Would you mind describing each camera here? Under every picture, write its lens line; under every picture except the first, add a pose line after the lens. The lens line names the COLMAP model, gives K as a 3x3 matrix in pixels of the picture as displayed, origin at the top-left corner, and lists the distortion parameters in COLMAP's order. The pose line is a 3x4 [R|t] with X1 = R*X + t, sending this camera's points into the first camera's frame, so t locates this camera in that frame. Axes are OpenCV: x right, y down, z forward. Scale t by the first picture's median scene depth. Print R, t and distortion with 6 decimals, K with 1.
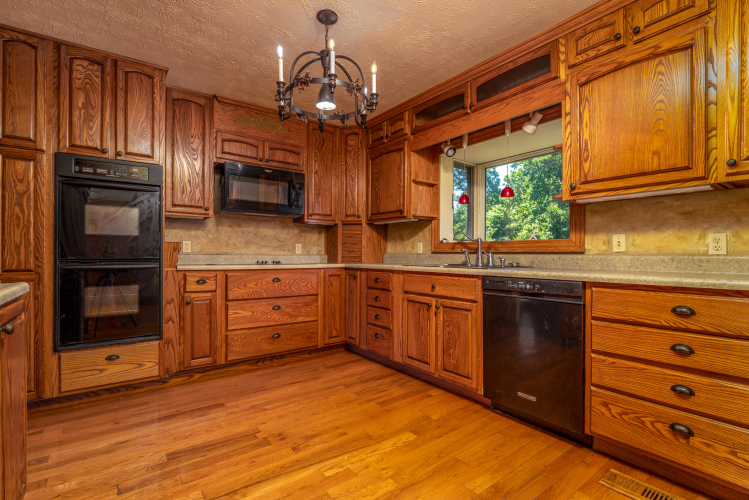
lens RADIAL K [[349.2, 0, 375.4], [0, 349.2, 250.8], [0, 0, 1]] dist [-0.002032, -0.000775]
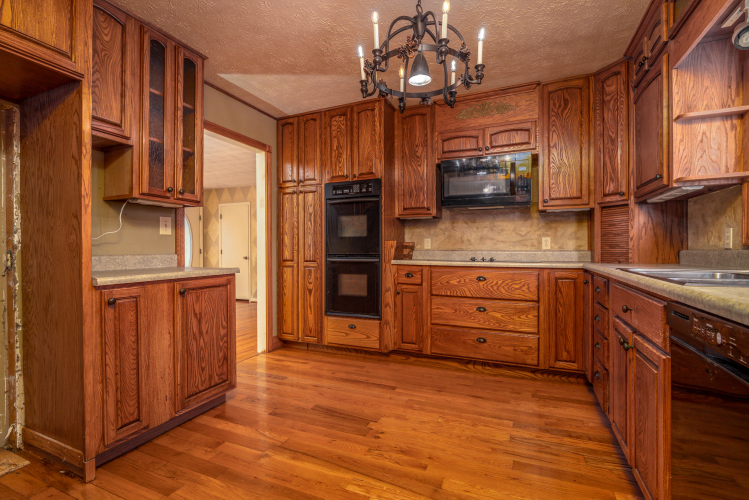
lens RADIAL K [[348.2, 0, 377.4], [0, 348.2, 247.5], [0, 0, 1]] dist [-0.001461, -0.000272]
pose [[0.496634, -0.007683, -0.867926, 0.413265], [0.012921, 0.999915, -0.001458, -0.000111], [0.867864, -0.010490, 0.496692, 0.353960]]
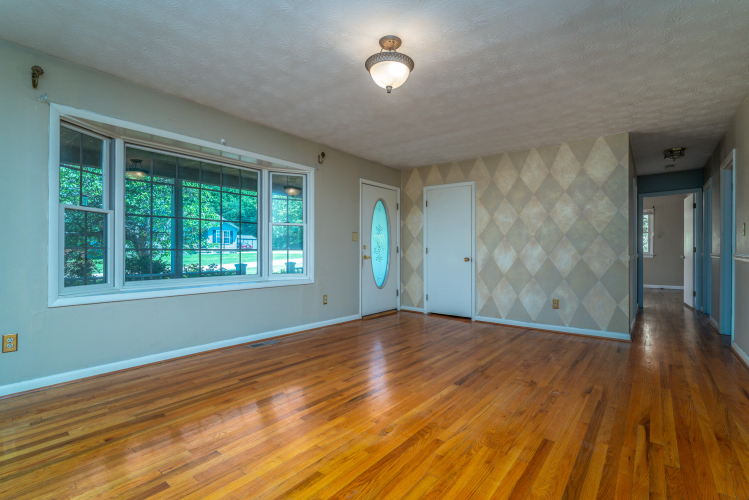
lens RADIAL K [[349.2, 0, 375.4], [0, 349.2, 250.8], [0, 0, 1]] dist [-0.002032, -0.000775]
pose [[0.250897, 0.001955, -0.968012, -0.660945], [0.004572, 0.999984, 0.003204, 0.006901], [0.968003, -0.005230, 0.250884, -0.158801]]
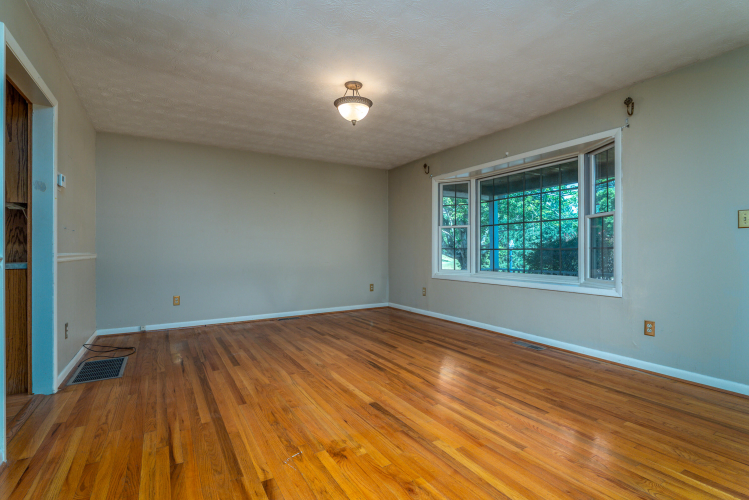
lens RADIAL K [[349.2, 0, 375.4], [0, 349.2, 250.8], [0, 0, 1]] dist [-0.002032, -0.000775]
pose [[-0.995840, 0.003025, 0.091068, -1.632594], [0.002300, 0.999965, -0.008064, 0.021177], [-0.091089, -0.007821, -0.995812, 1.149731]]
